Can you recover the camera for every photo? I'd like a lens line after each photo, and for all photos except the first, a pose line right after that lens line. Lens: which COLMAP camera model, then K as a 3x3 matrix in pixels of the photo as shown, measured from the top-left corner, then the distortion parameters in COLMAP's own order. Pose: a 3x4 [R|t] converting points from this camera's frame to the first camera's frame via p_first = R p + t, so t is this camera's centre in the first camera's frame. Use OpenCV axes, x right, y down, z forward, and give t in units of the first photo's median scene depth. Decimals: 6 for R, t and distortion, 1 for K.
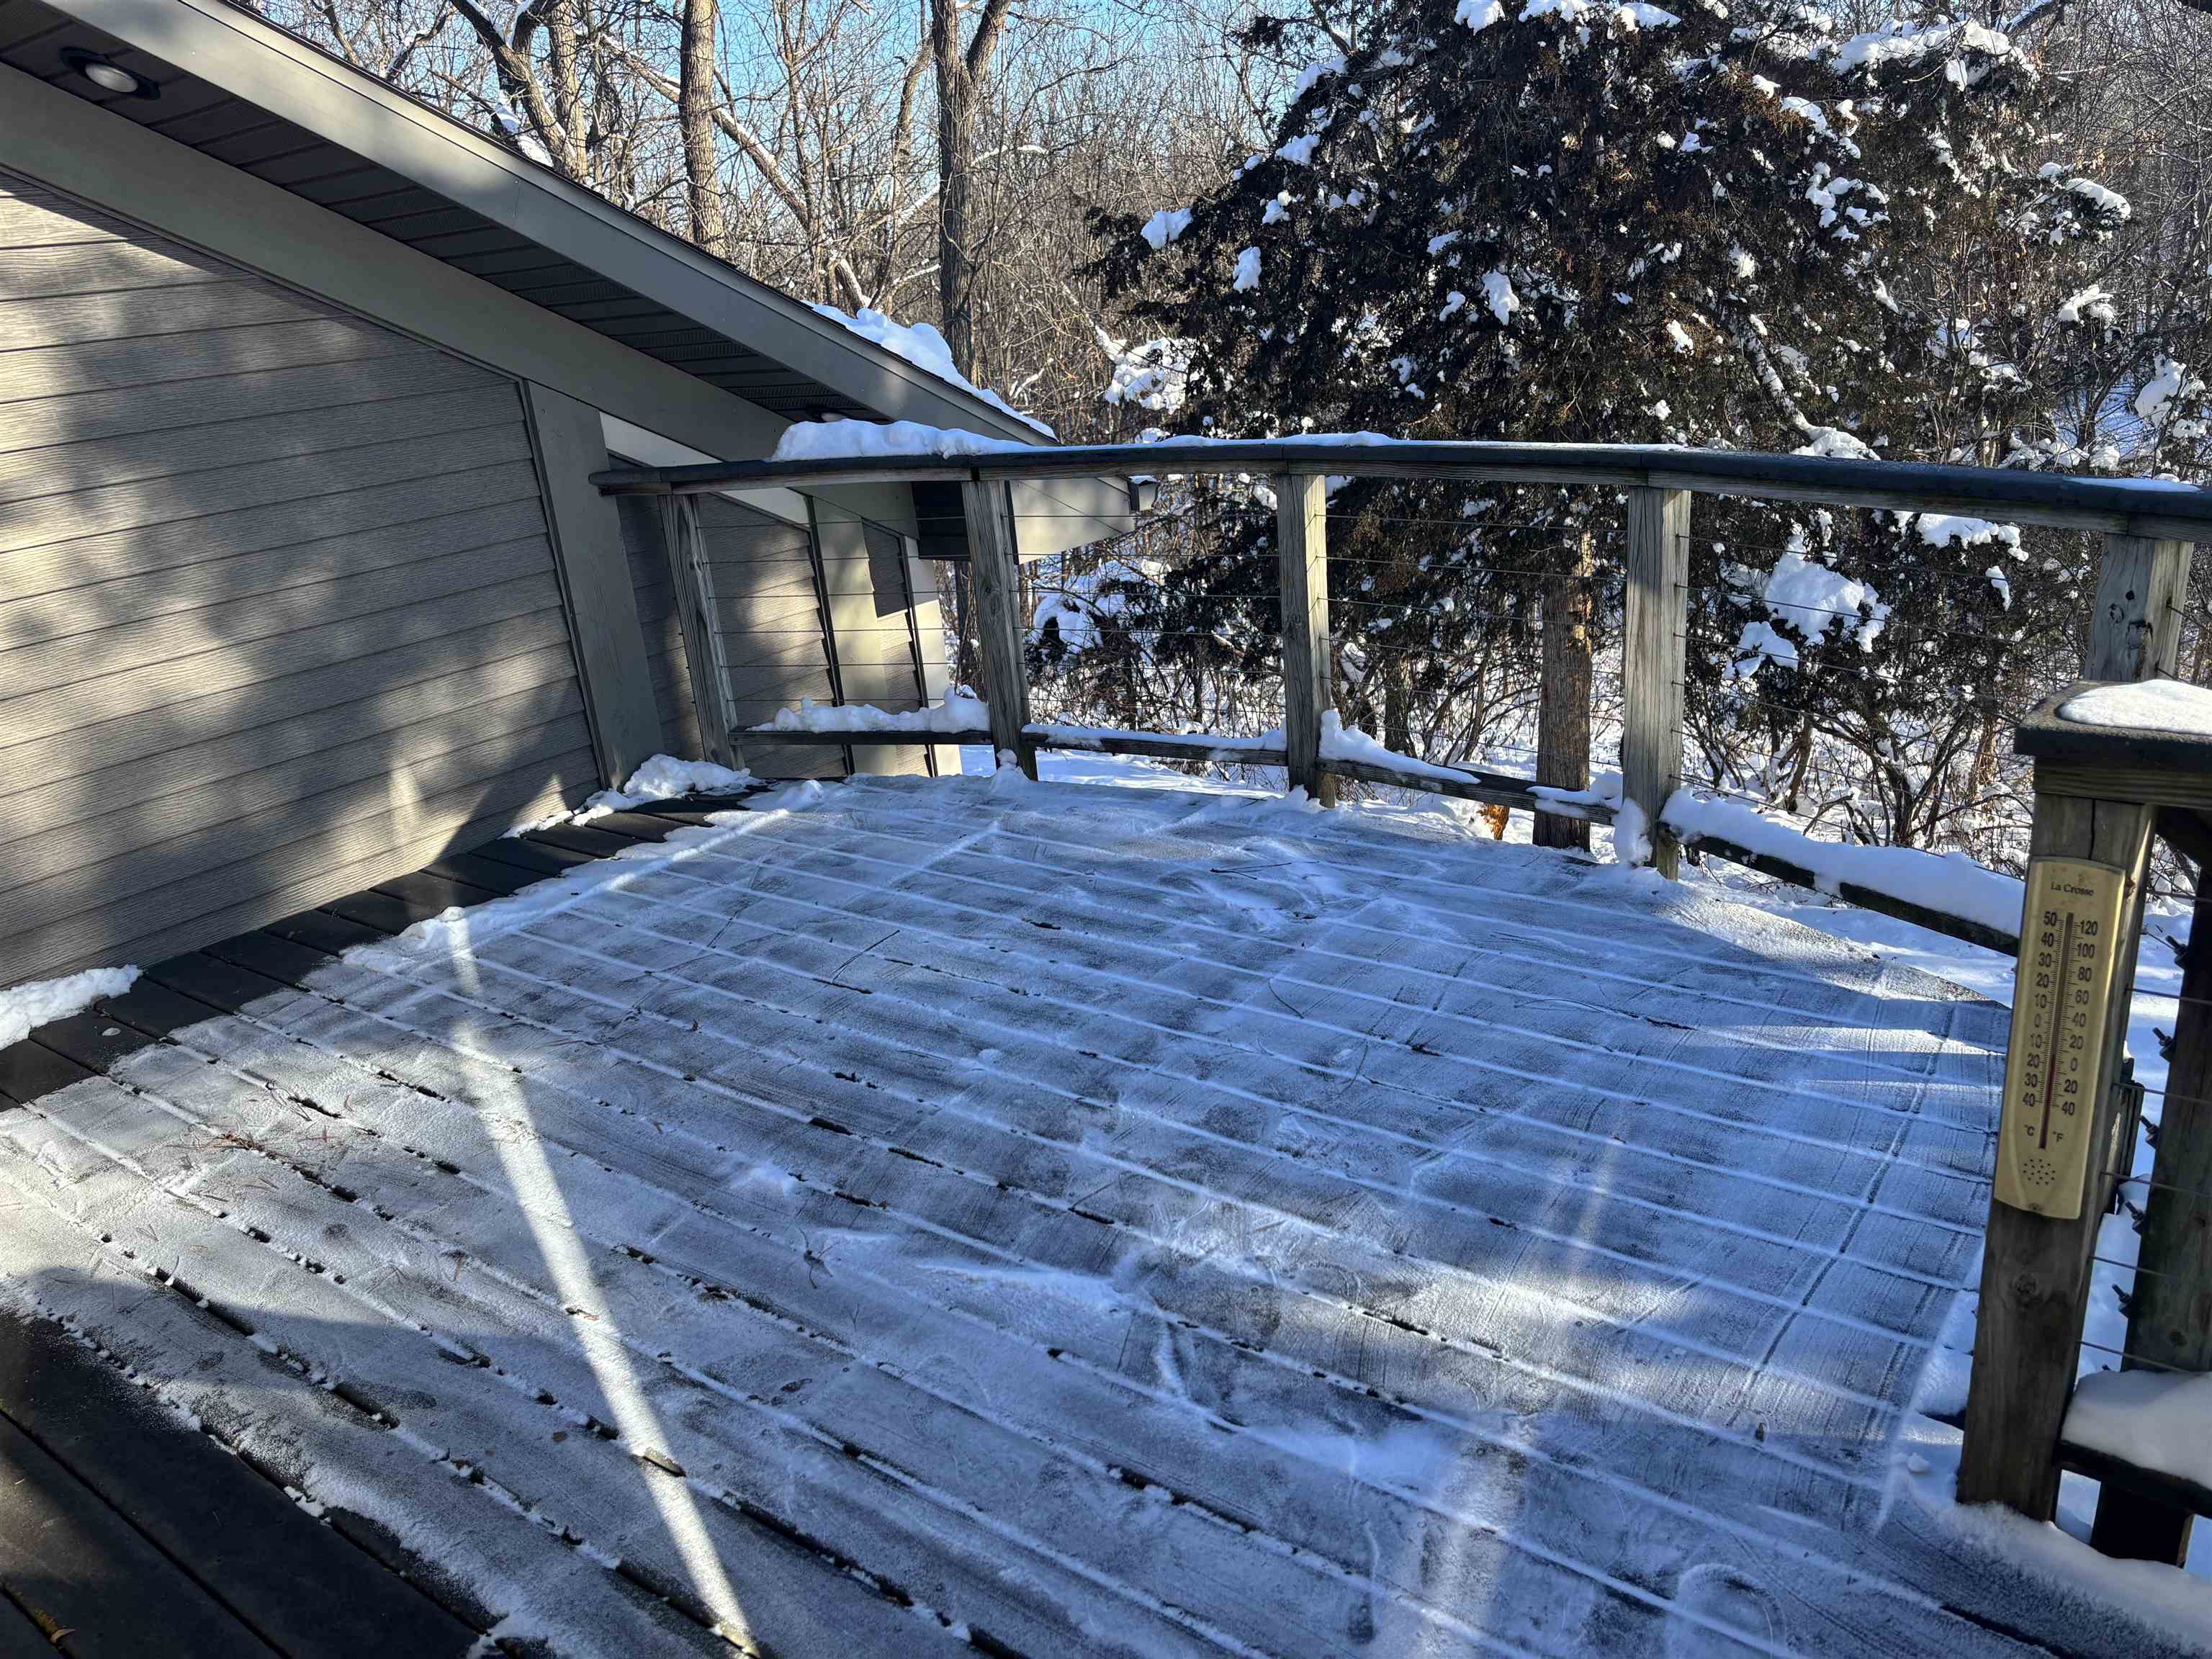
lens RADIAL K [[1637.1, 0, 1100.7], [0, 1637.1, 836.6], [0, 0, 1]] dist [0.025699, -0.040215]
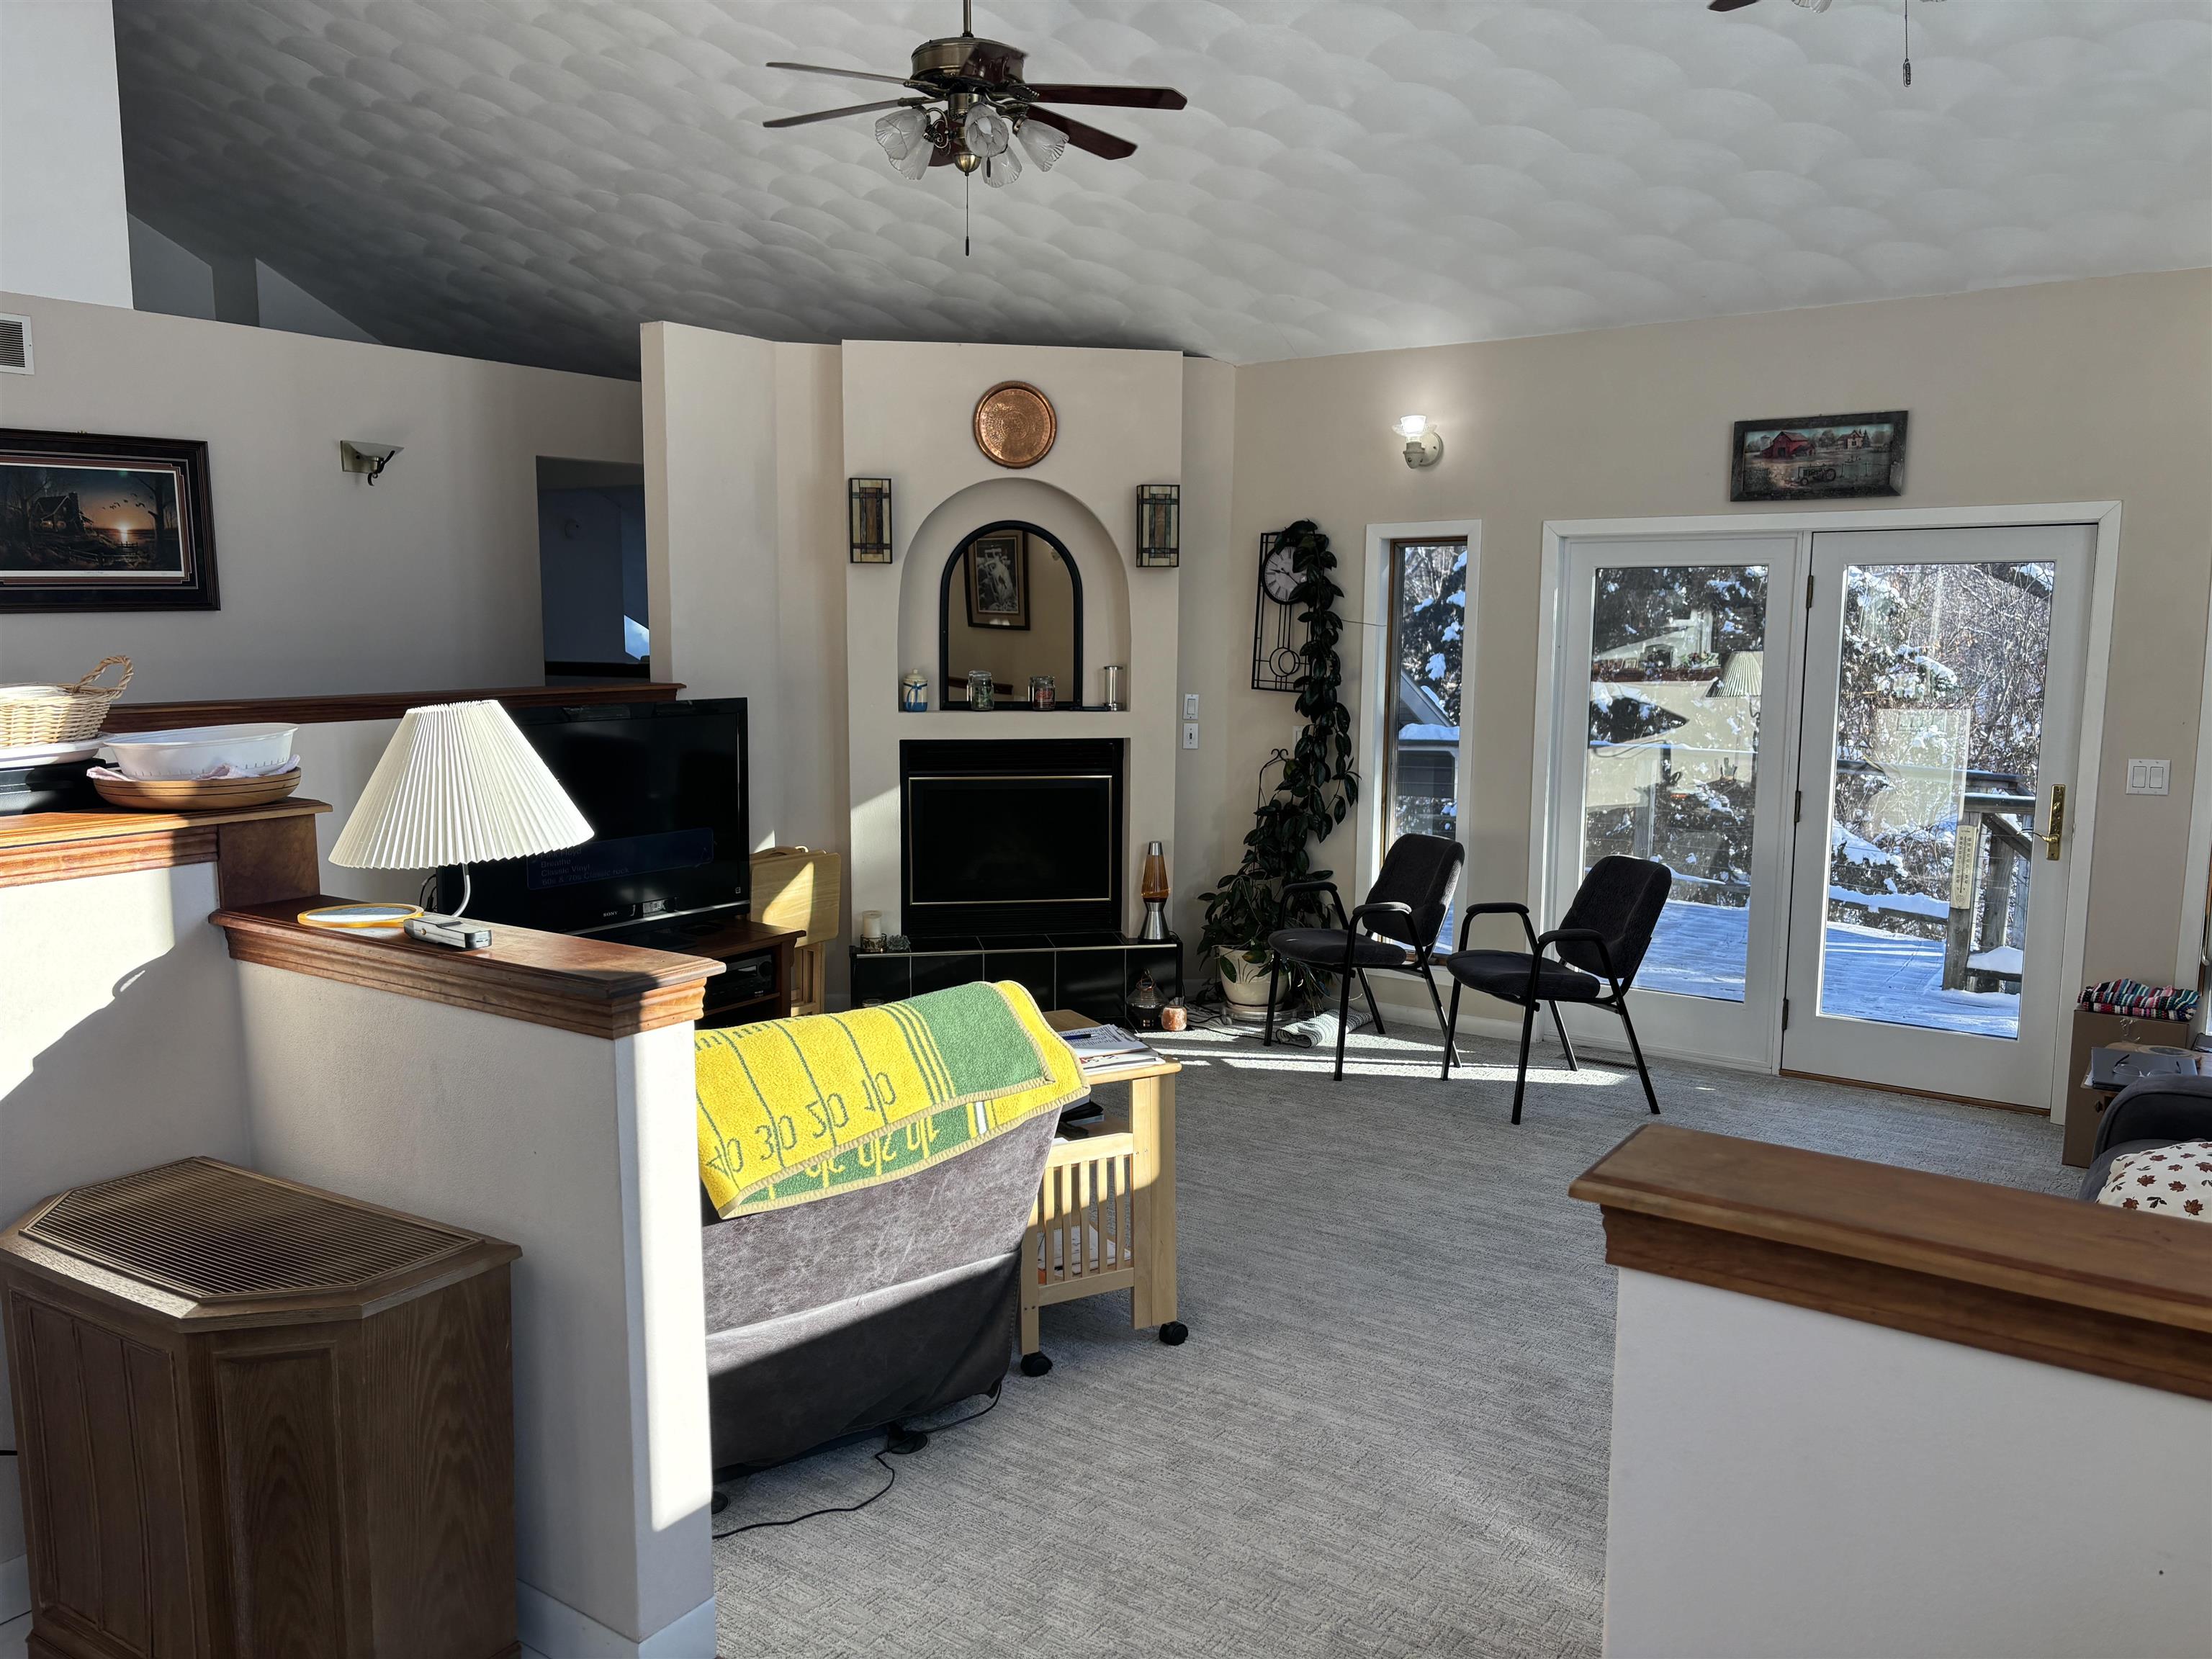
lens RADIAL K [[1637.1, 0, 1110.6], [0, 1637.1, 846.6], [0, 0, 1]] dist [0.025699, -0.040215]
pose [[0.993558, 0.086203, 0.073565, -0.326848], [-0.069433, 0.976083, -0.206012, 0.179477], [-0.089564, 0.199577, 0.975780, -0.503658]]
